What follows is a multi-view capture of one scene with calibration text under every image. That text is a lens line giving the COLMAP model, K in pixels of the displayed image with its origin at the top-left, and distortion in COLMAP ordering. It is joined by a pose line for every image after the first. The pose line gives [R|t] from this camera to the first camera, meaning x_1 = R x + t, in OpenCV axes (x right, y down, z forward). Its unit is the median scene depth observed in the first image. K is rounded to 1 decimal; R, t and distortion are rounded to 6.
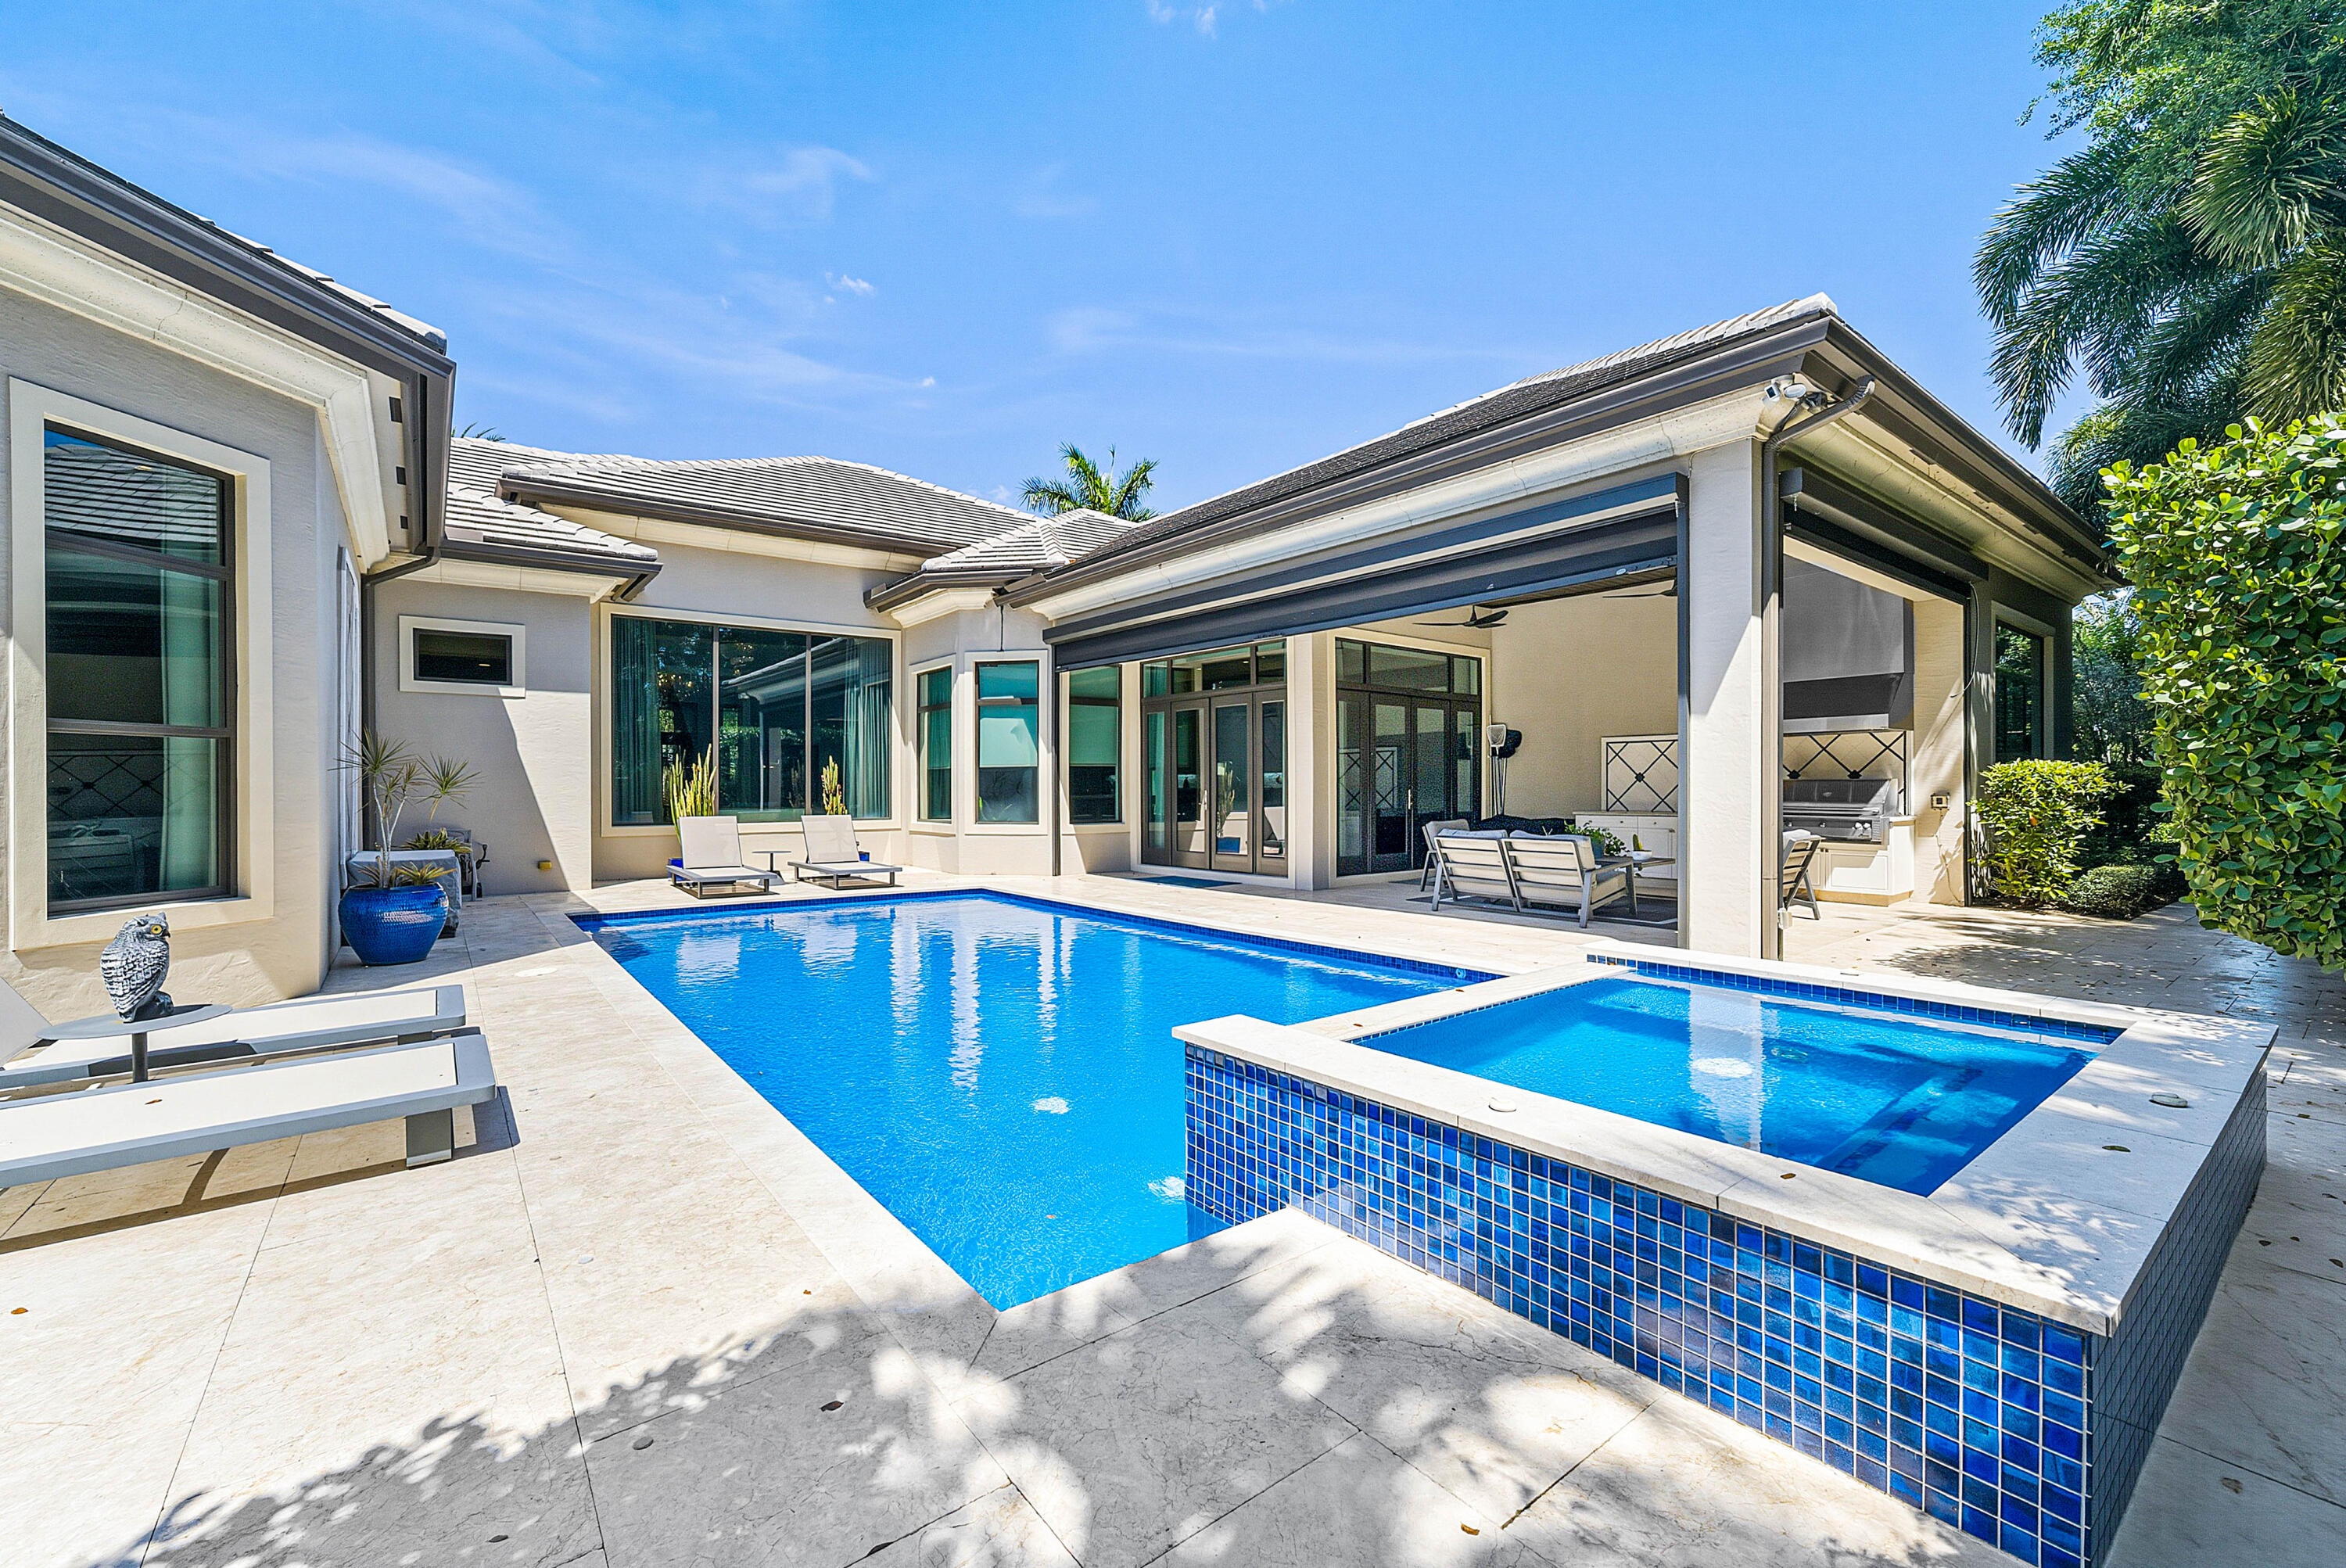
lens RADIAL K [[948.0, 0, 1172.7], [0, 948.0, 783.7], [0, 0, 1]] dist [0.000862, 0.001585]
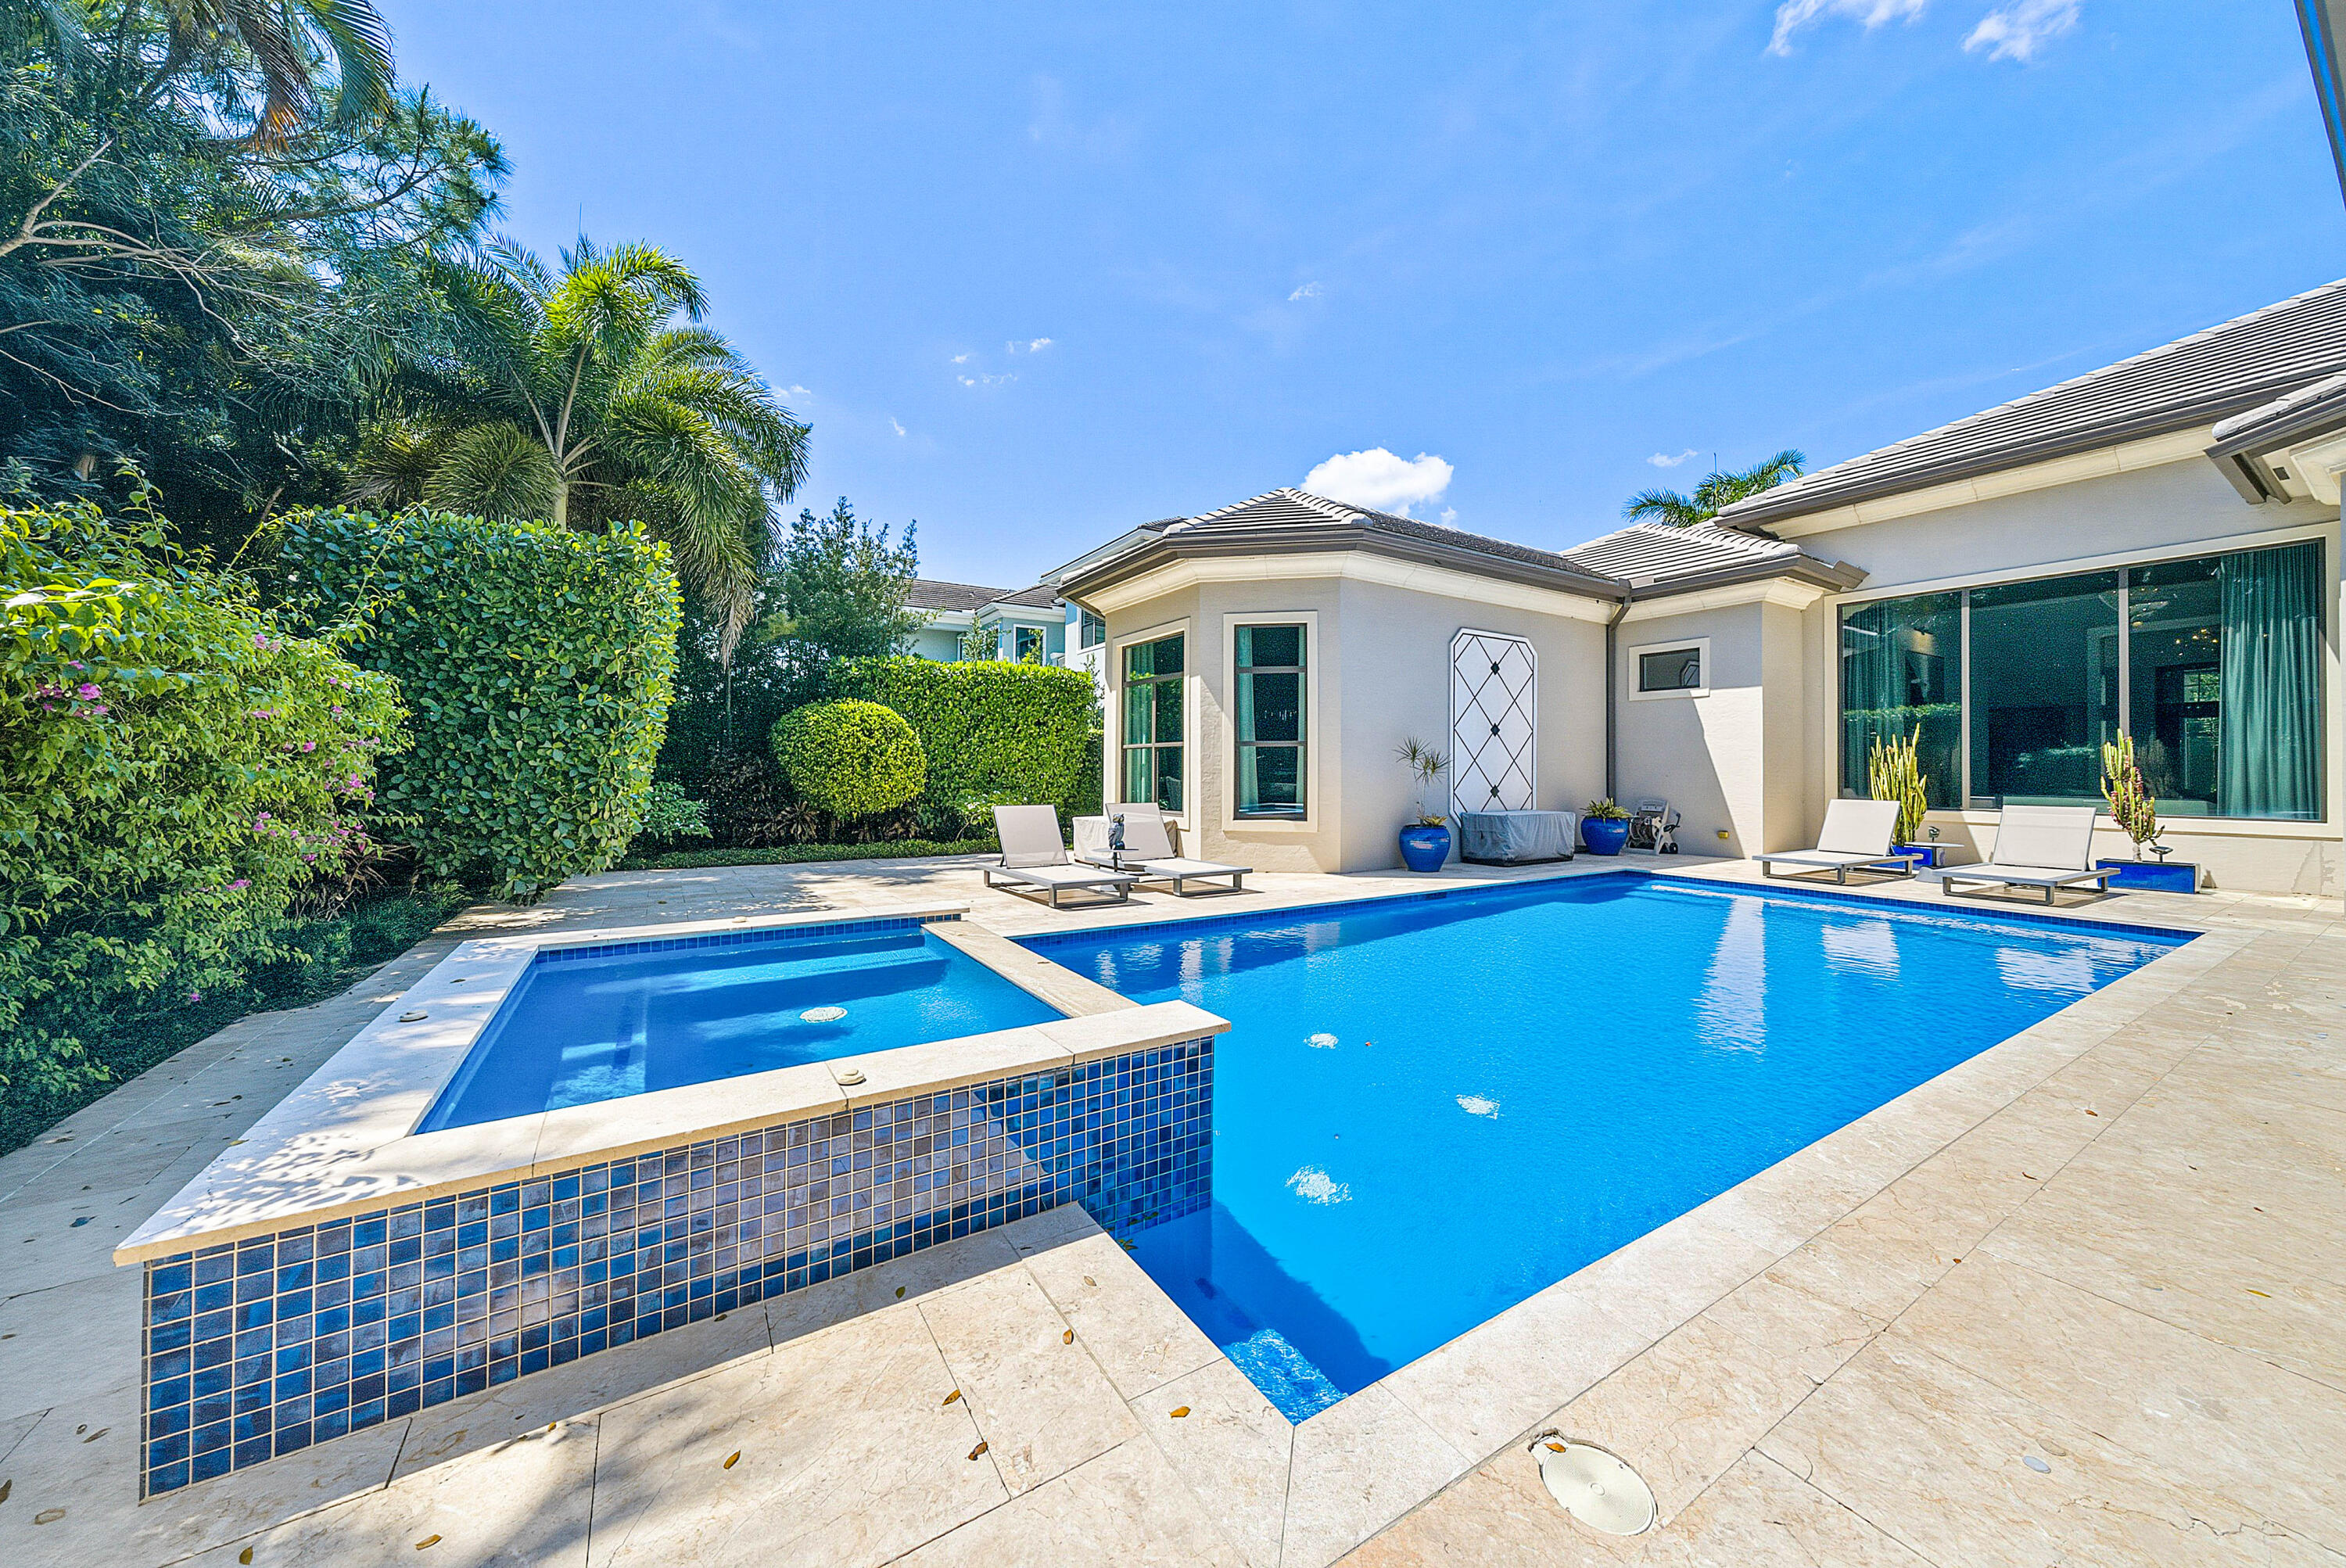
lens RADIAL K [[867.9, 0, 1272.1], [0, 867.9, 781.3], [0, 0, 1]] dist [-0.001696, 0.001975]
pose [[-0.035374, 0.020180, -0.999170, 0.436041], [0.000994, 0.999796, 0.020157, -0.003276], [0.999374, -0.000280, -0.035387, 0.439699]]
